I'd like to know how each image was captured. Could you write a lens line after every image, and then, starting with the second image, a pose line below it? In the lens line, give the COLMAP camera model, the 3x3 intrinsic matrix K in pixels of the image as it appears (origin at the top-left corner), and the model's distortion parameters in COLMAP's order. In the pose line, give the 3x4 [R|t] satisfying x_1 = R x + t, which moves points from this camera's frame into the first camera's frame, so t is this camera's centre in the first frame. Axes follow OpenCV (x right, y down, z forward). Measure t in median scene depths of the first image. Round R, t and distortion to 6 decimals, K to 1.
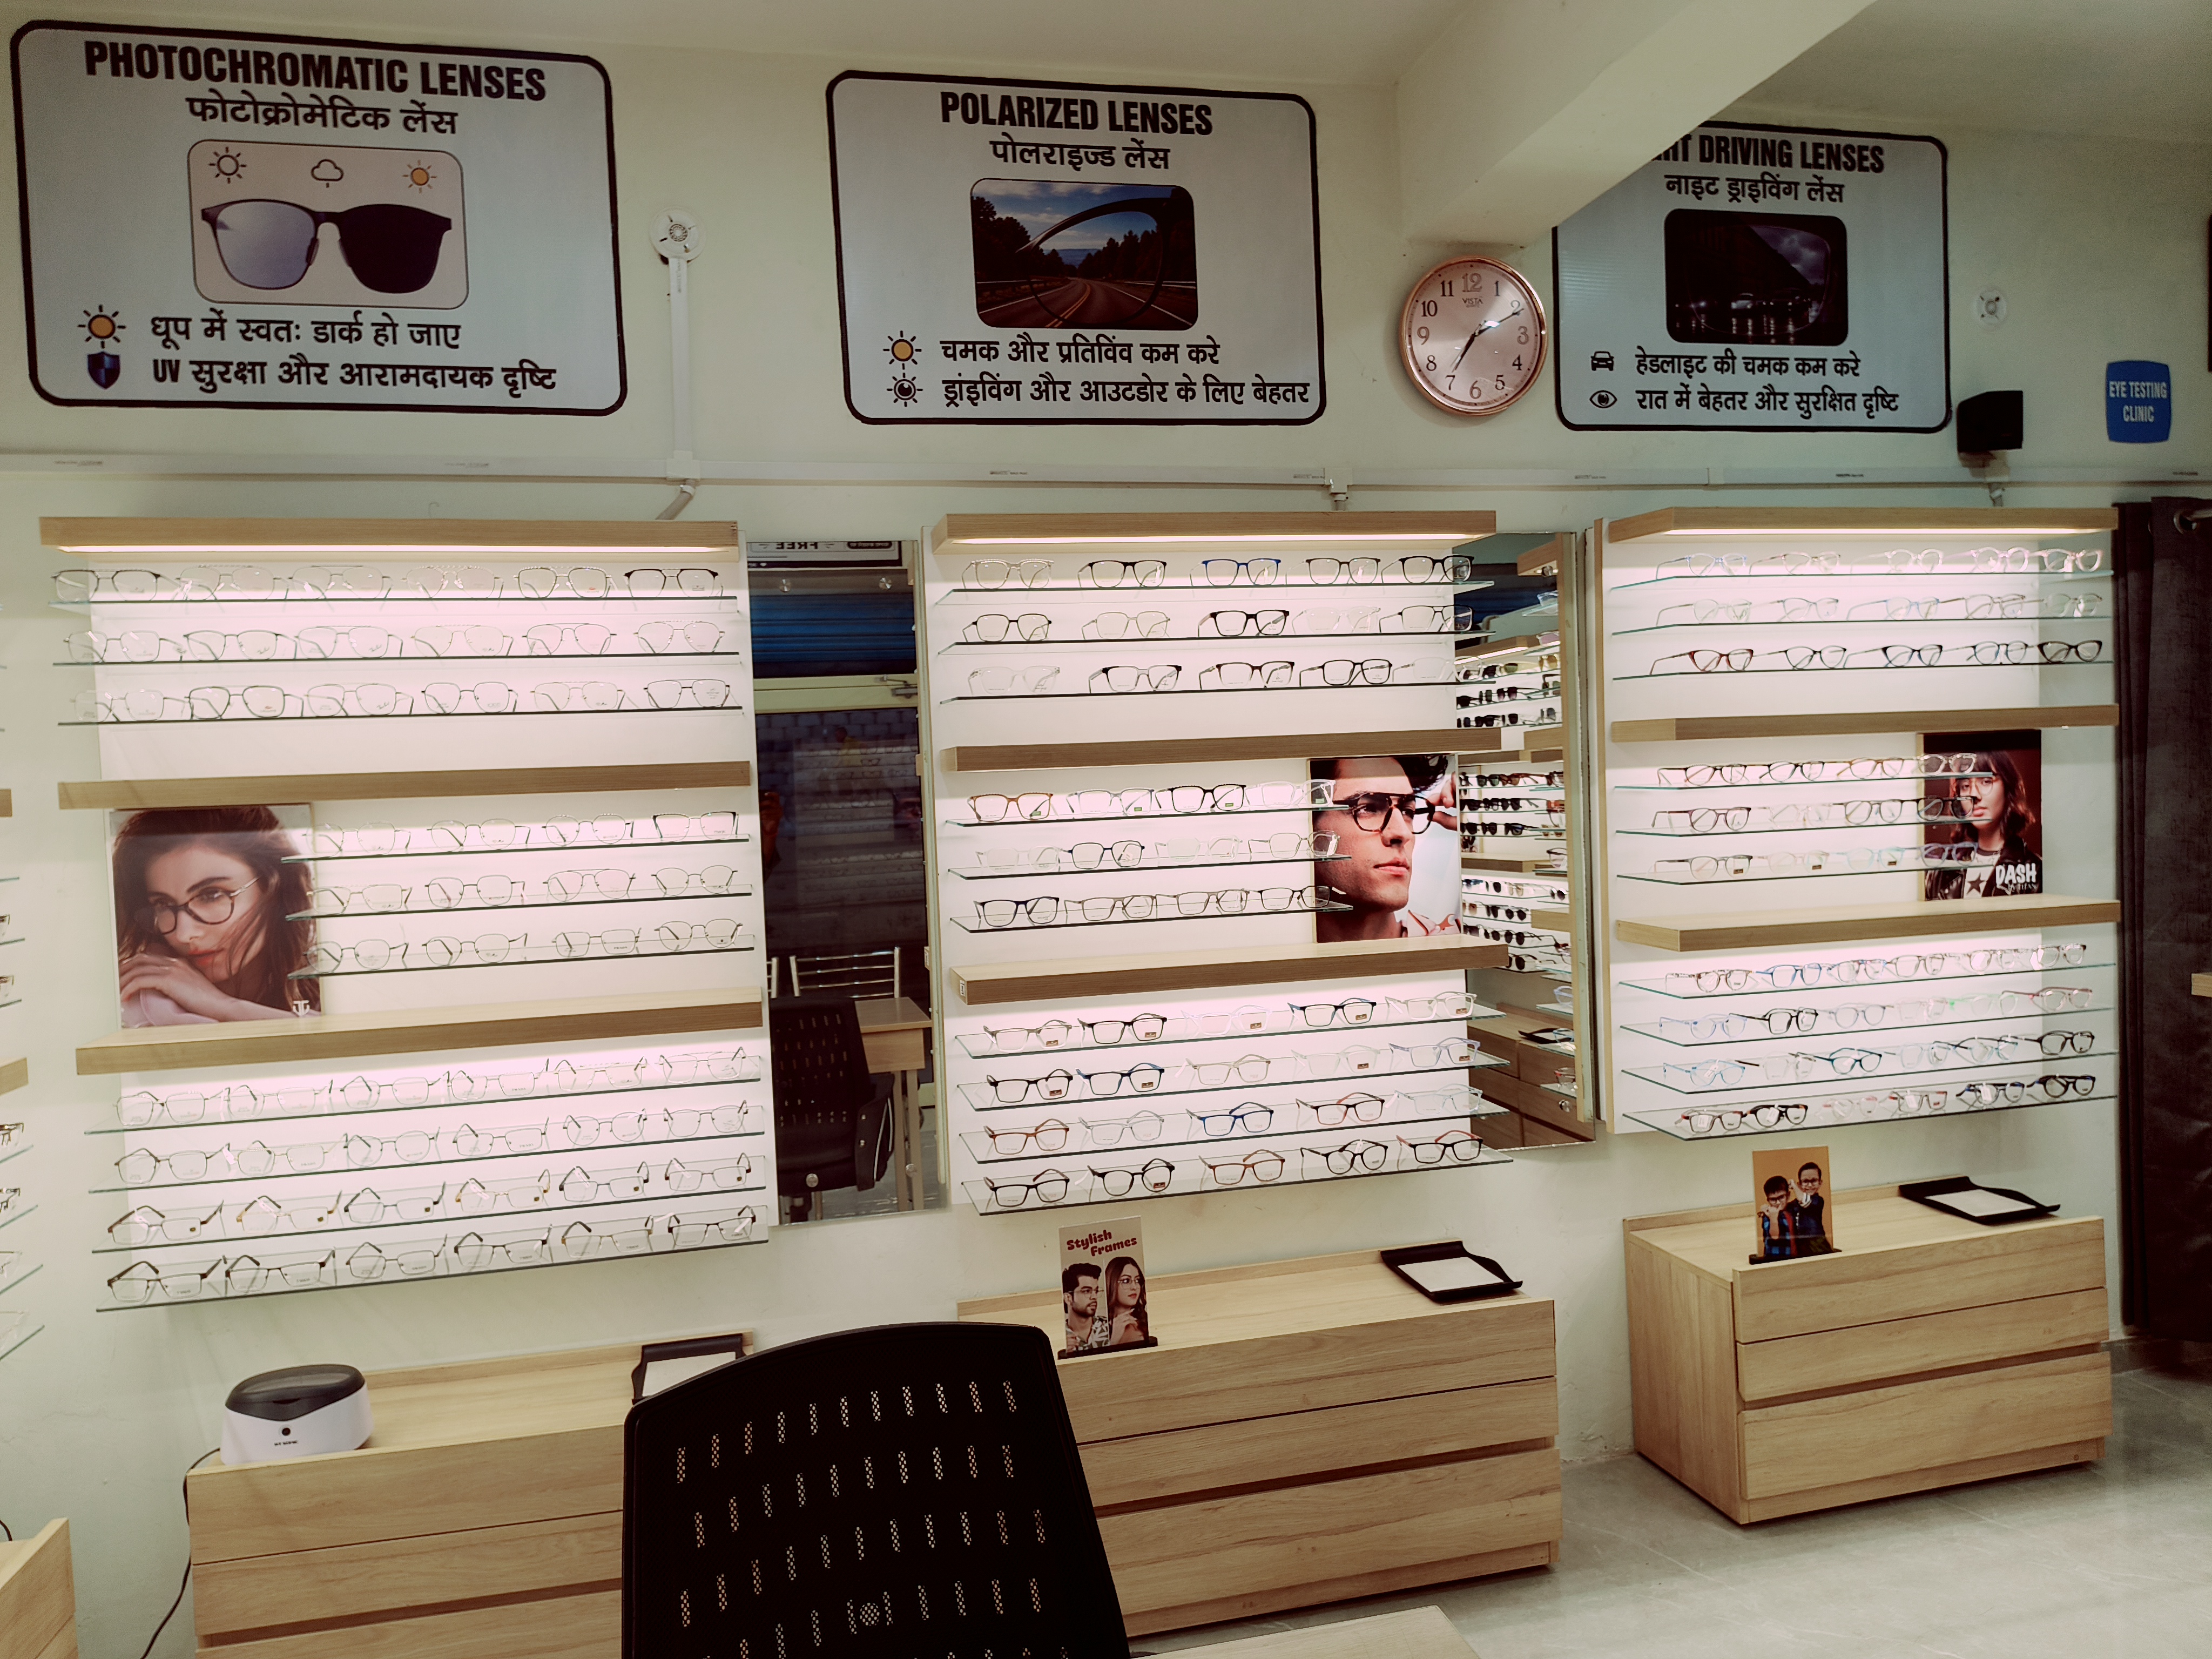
lens RADIAL K [[1519.1, 0, 1094.6], [0, 1519.1, 847.5], [0, 0, 1]] dist [0.055378, -0.061370]
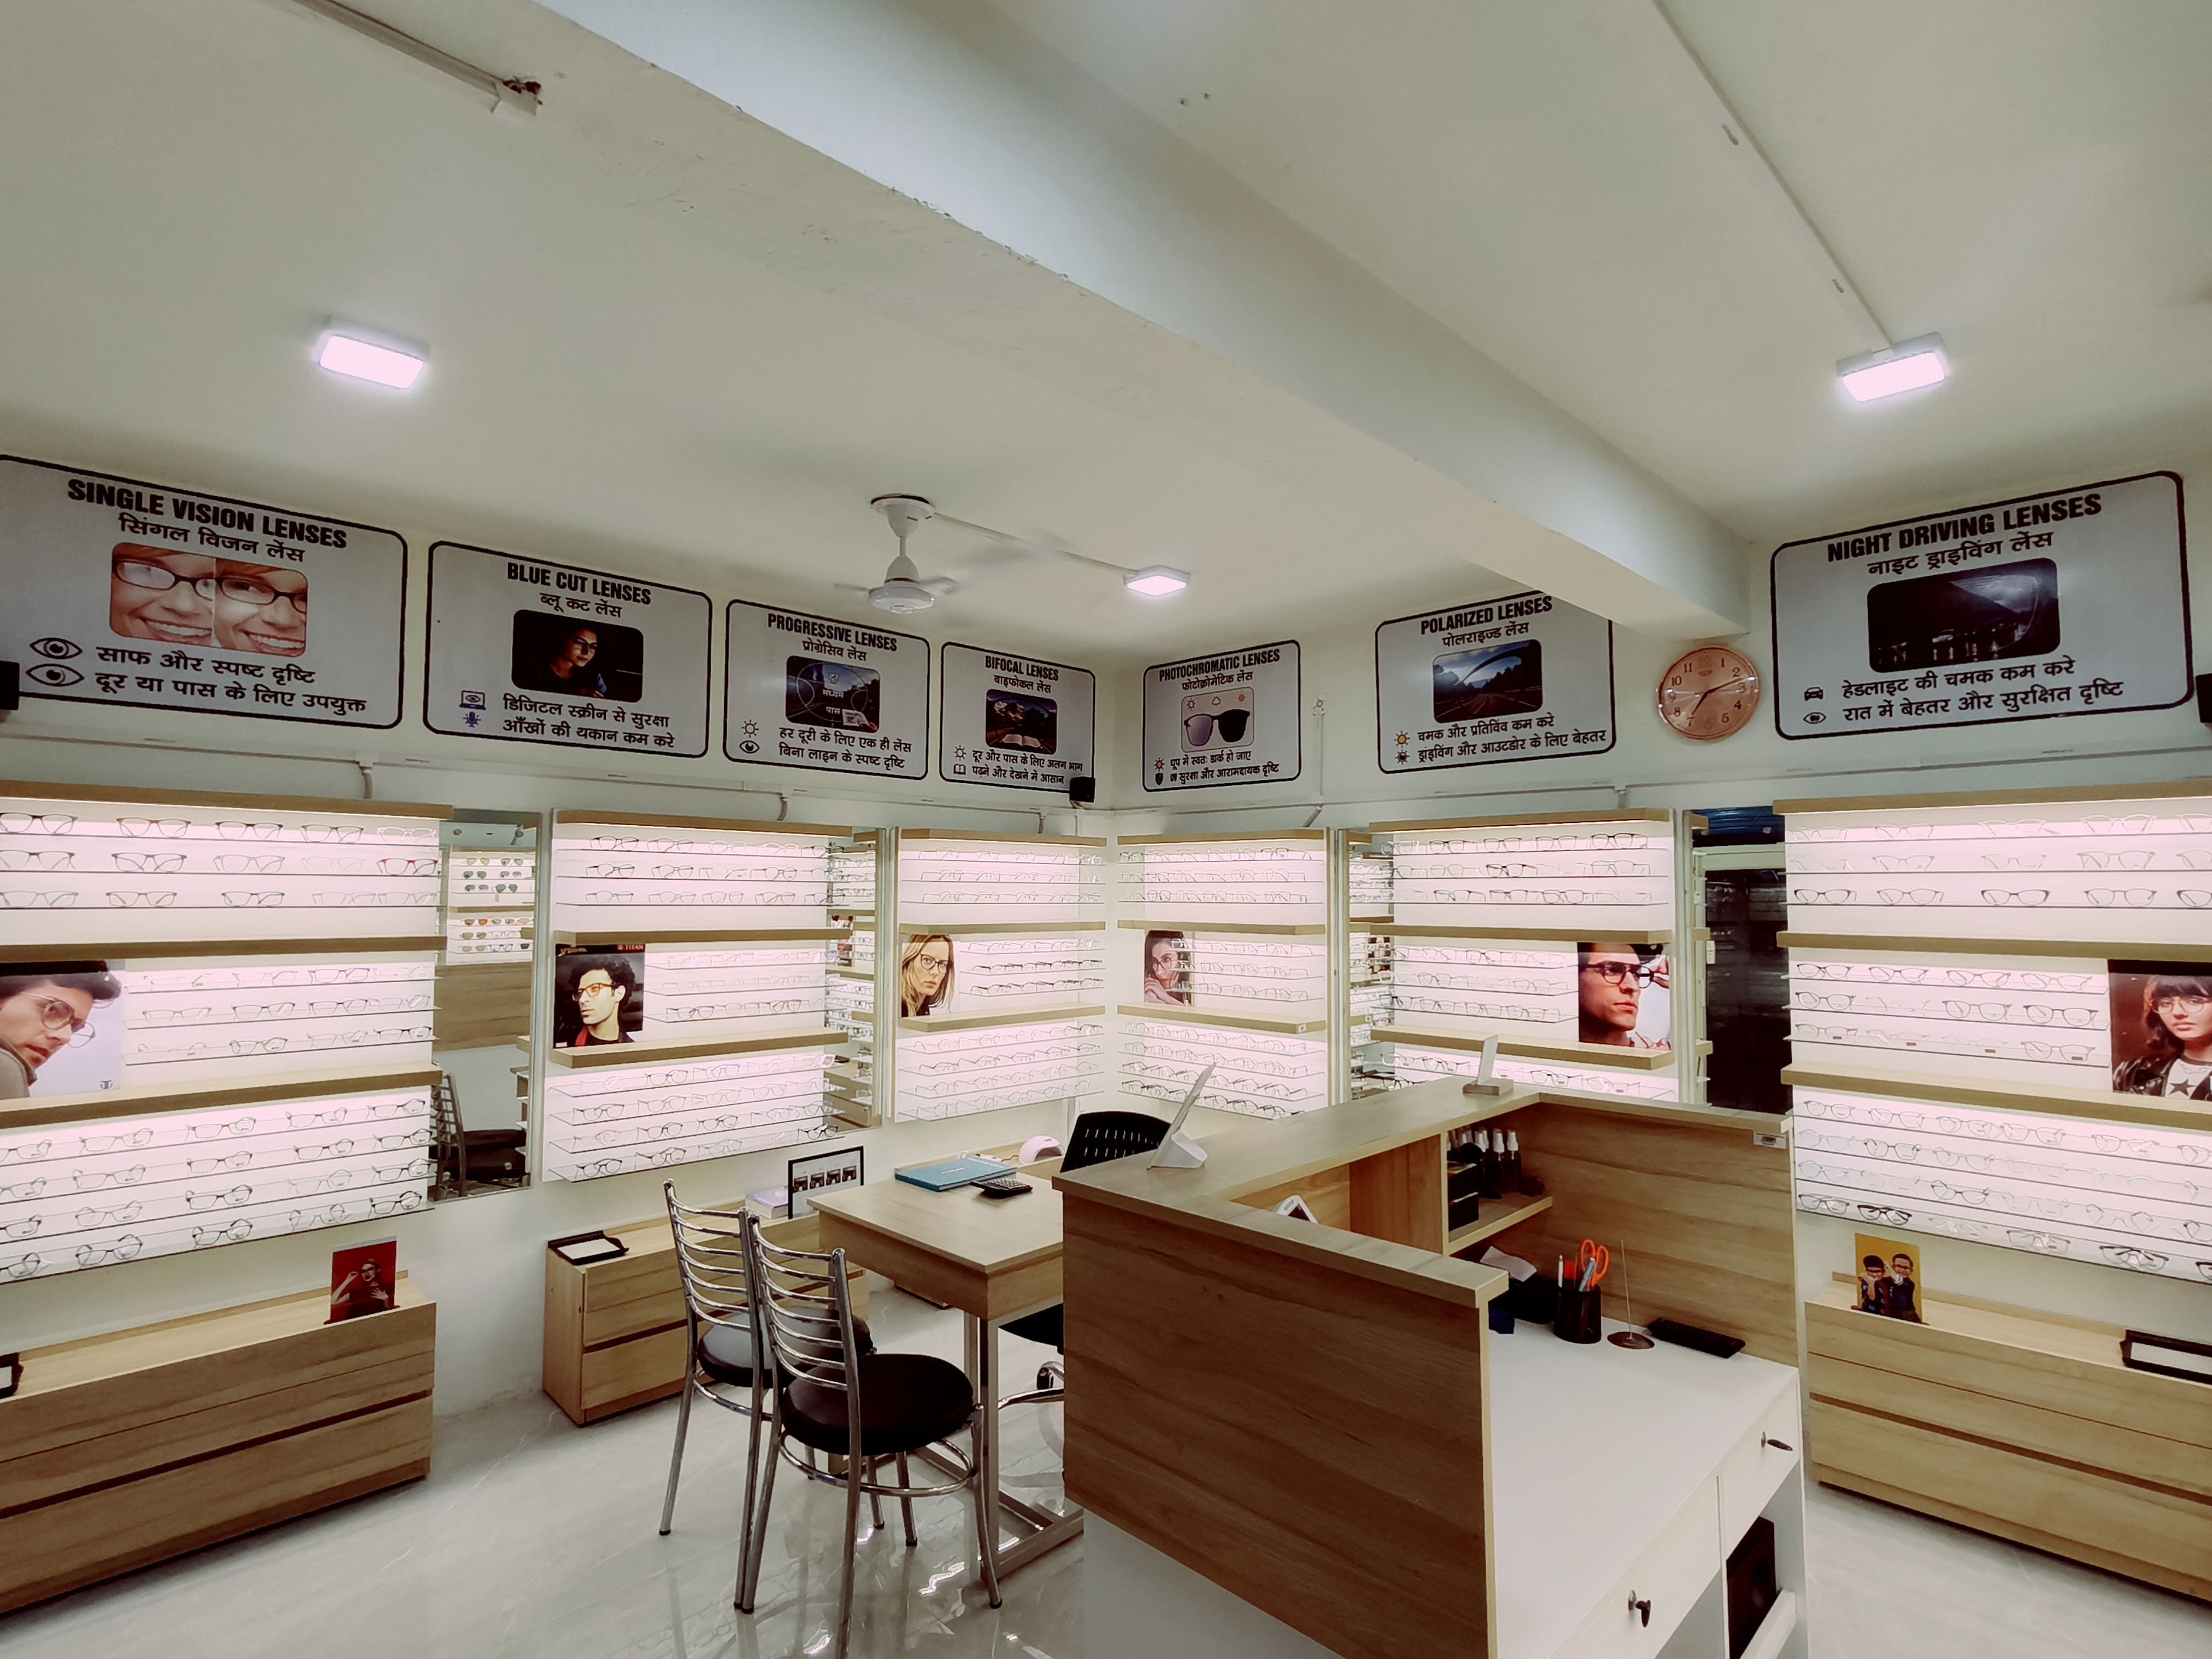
lens RADIAL K [[1090.5, 0, 1100.0], [0, 1090.5, 851.8], [0, 0, 1]] dist [-0.002145, 0.005498]
pose [[0.537048, 0.010369, -0.843488, 0.917262], [-0.058776, 0.997954, -0.025155, -0.095595], [0.841502, 0.063086, 0.536559, -0.183643]]
